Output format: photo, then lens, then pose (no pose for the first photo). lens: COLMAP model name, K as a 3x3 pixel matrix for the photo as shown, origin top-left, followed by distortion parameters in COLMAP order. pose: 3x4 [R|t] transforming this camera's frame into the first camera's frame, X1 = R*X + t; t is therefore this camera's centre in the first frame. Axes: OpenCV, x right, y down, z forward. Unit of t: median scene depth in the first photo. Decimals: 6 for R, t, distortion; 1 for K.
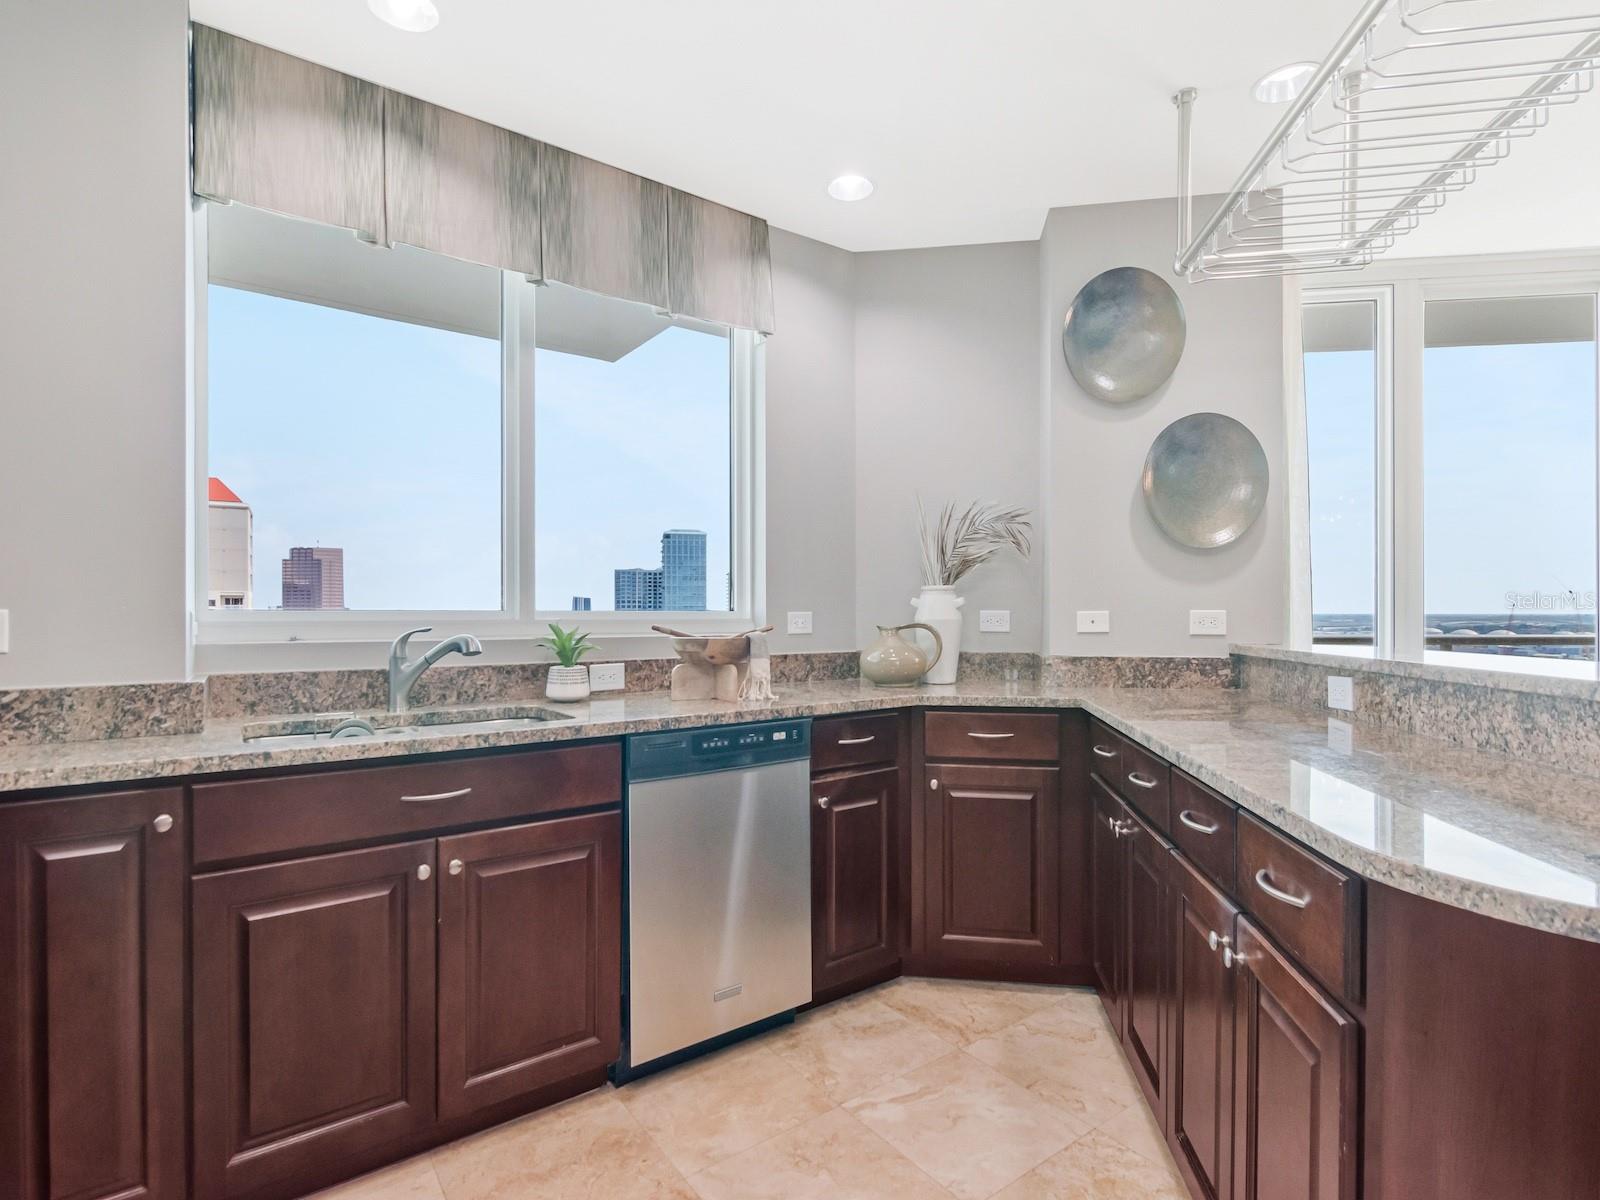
lens RADIAL K [[795.6, 0, 831.7], [0, 795.6, 603.8], [0, 0, 1]] dist [-0.003390, -0.000858]
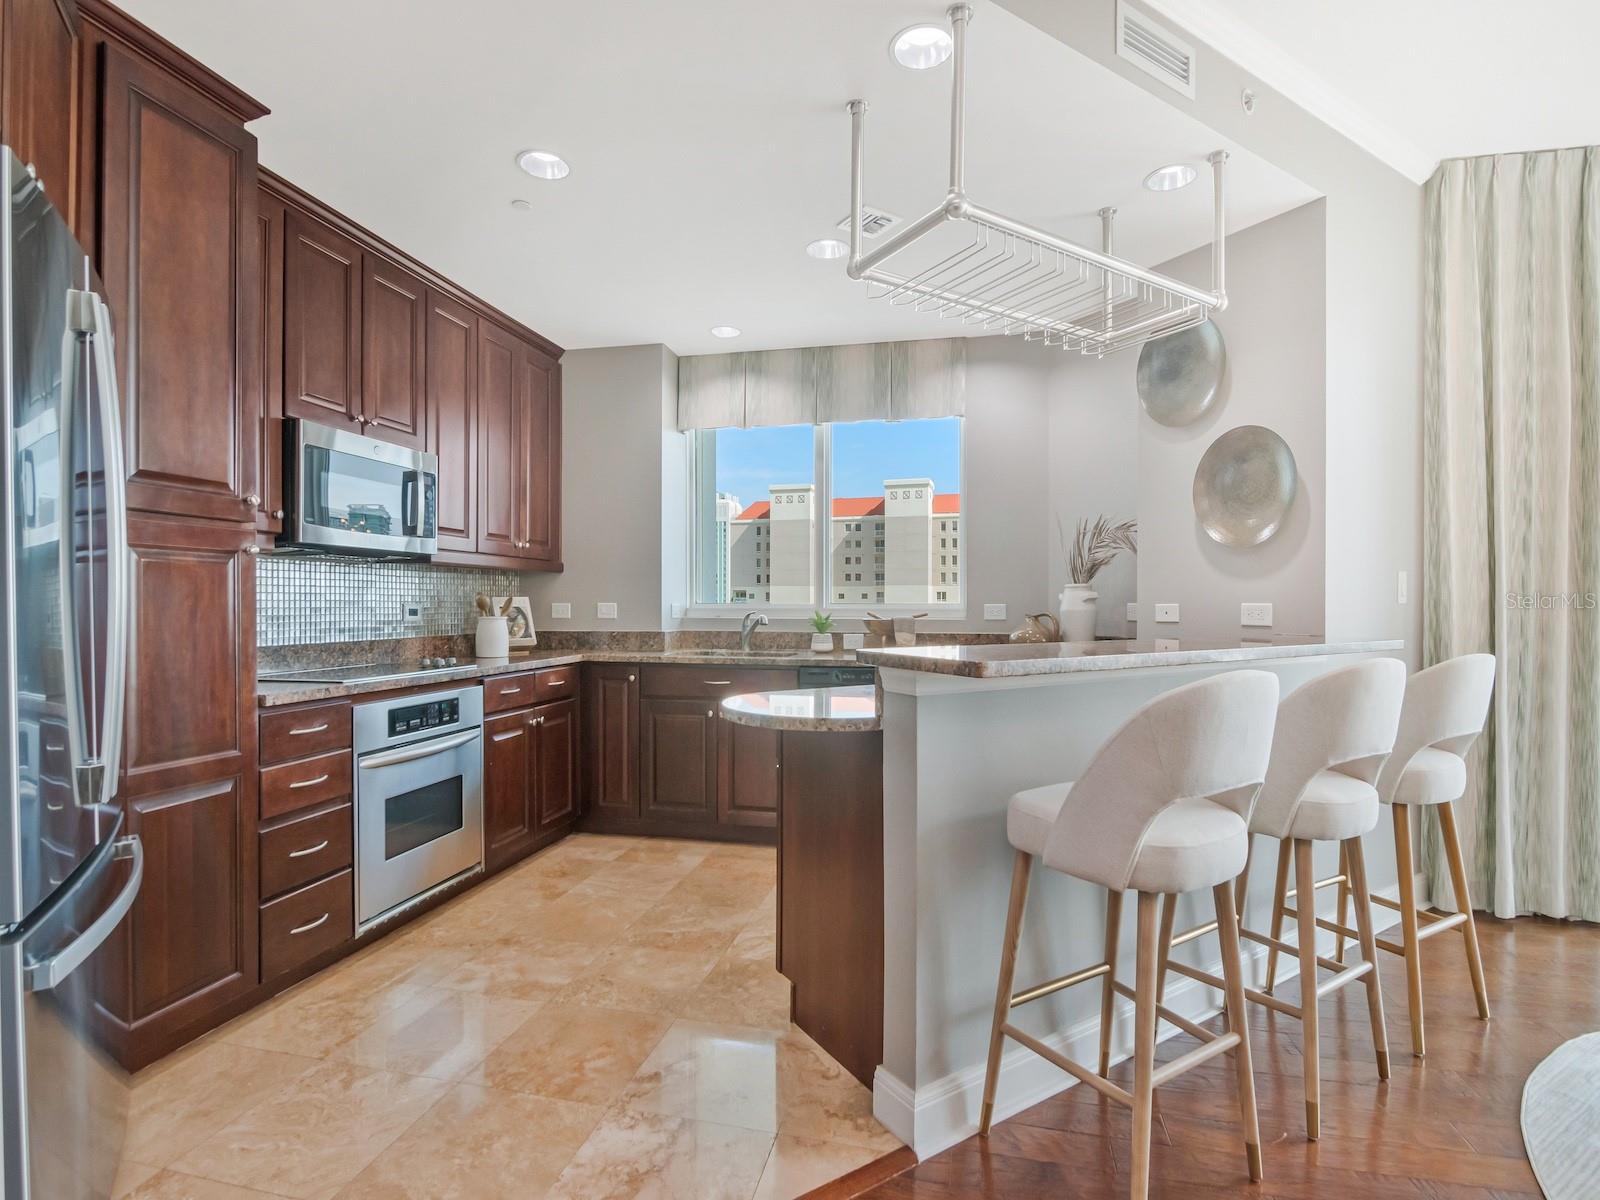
lens RADIAL K [[814.3, 0, 798.2], [0, 814.3, 606.6], [0, 0, 1]] dist [-0.005426, -0.000535]
pose [[0.626695, 0.001644, -0.779263, 1.118647], [0.008162, 0.999929, 0.008673, -0.000836], [0.779222, -0.011796, 0.626637, -0.227496]]
